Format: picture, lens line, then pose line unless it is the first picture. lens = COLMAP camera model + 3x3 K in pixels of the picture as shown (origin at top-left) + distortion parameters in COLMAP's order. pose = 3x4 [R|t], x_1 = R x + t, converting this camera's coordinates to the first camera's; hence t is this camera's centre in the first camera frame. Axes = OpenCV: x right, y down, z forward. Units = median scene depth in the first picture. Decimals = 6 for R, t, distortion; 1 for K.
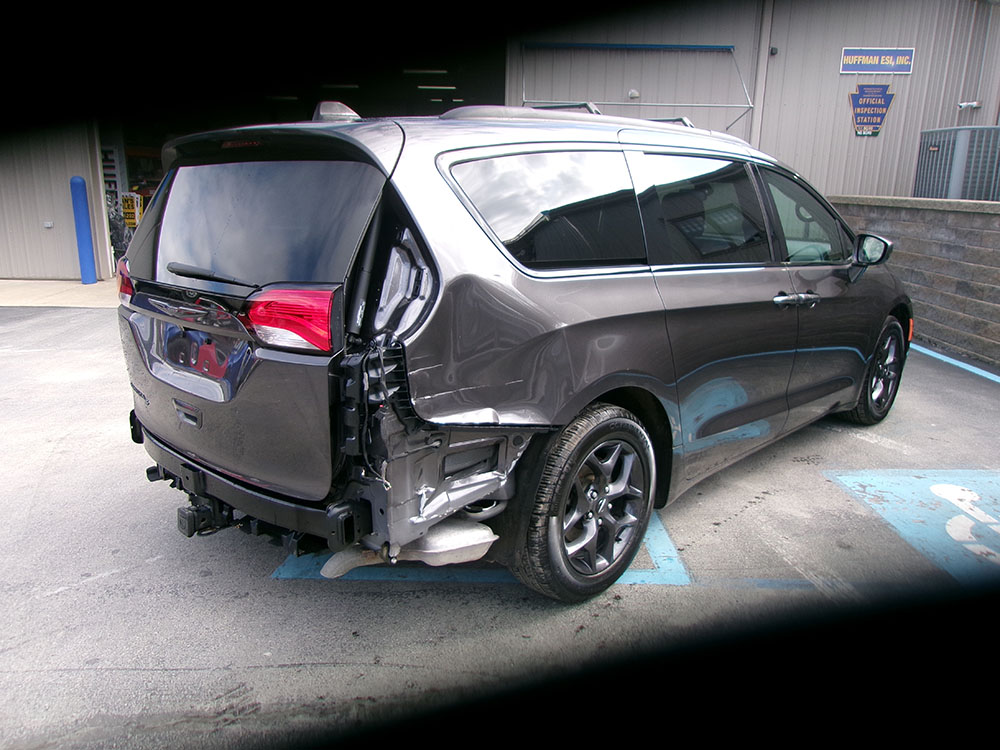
lens RADIAL K [[786.0, 0, 500.0], [0, 786.0, 375.0], [0, 0, 1]] dist [-0.050512, 0.085084]
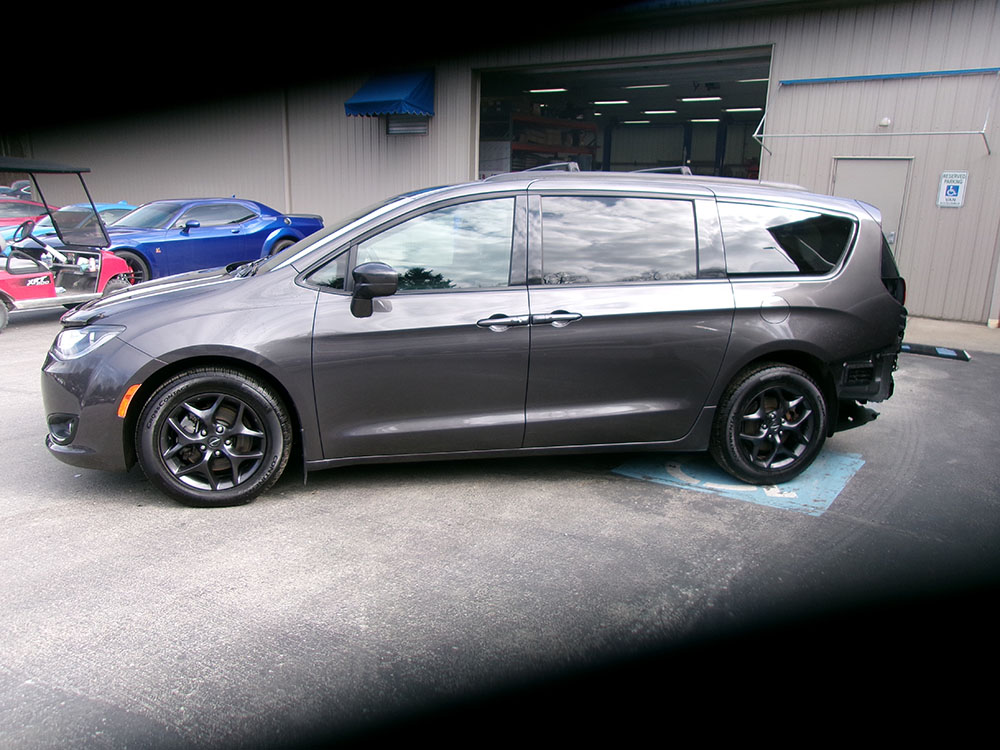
lens RADIAL K [[786.0, 0, 500.0], [0, 786.0, 375.0], [0, 0, 1]] dist [-0.050512, 0.085084]
pose [[0.814111, 0.140139, -0.563546, 1.700008], [-0.149775, 0.988283, 0.029390, 0.089811], [0.561062, 0.060478, 0.825562, -0.625355]]
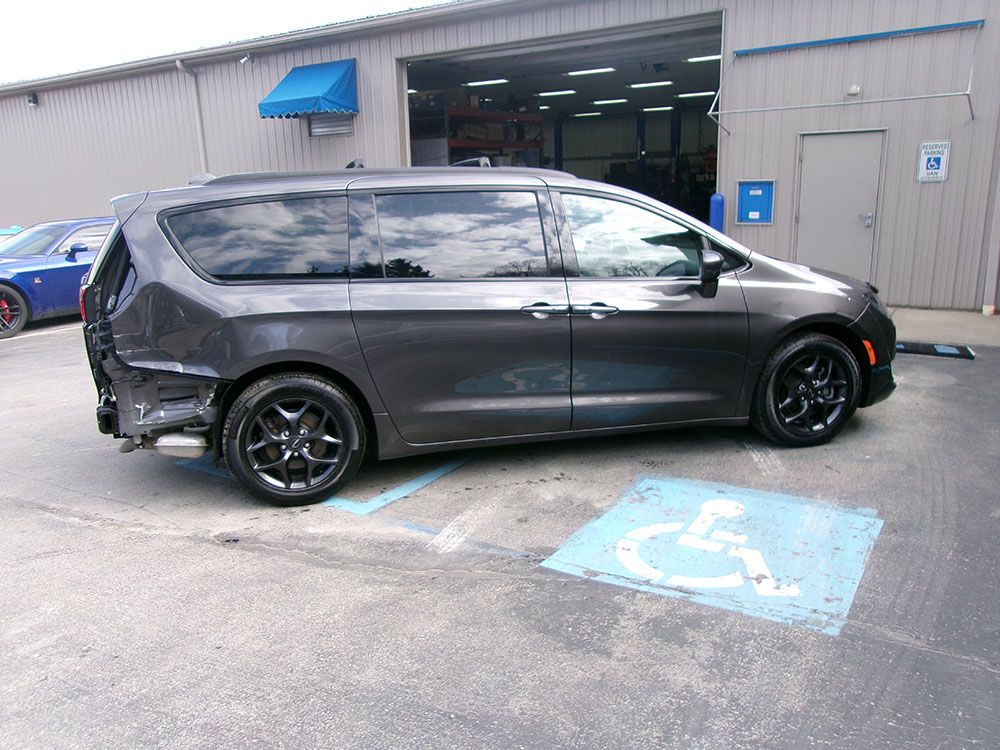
lens RADIAL K [[786.0, 0, 500.0], [0, 786.0, 375.0], [0, 0, 1]] dist [-0.050512, 0.085084]
pose [[0.840535, 0.087726, -0.534608, 1.501335], [-0.089914, 0.995706, 0.022023, -0.030096], [0.534244, 0.029558, 0.844813, -0.029510]]
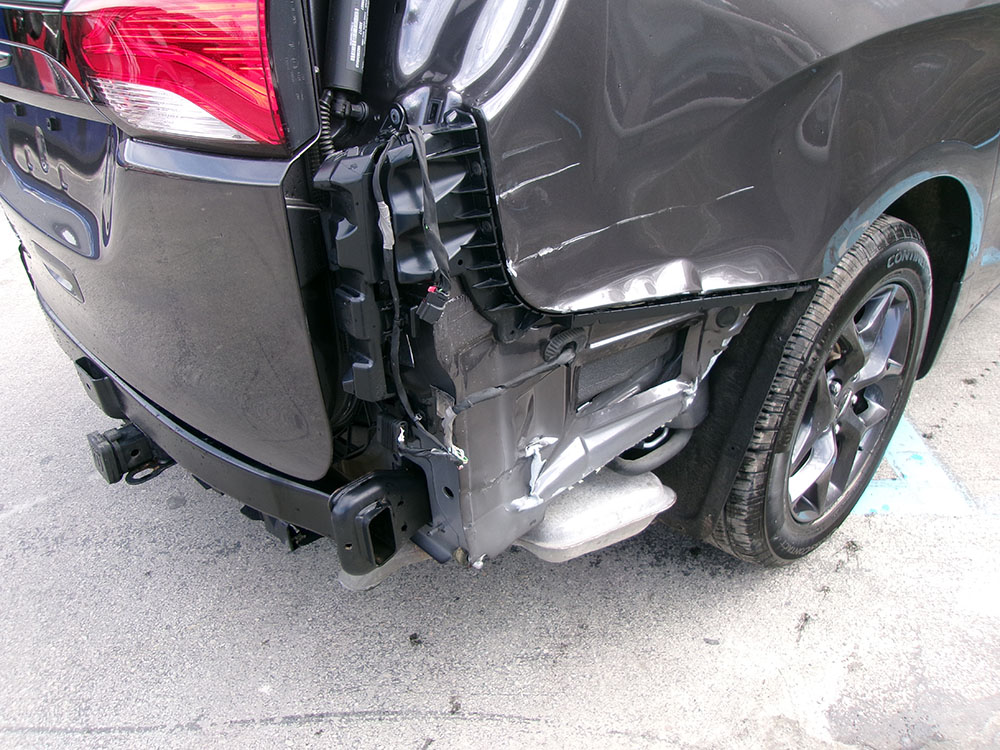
lens RADIAL K [[785.3, 0, 502.1], [0, 785.3, 380.0], [0, 0, 1]] dist [-0.011329, 0.069105]
pose [[0.997233, -0.026393, -0.069493, -0.085807], [0.046042, 0.953246, 0.298669, -0.028454], [0.058361, -0.301042, 0.951823, 0.584175]]
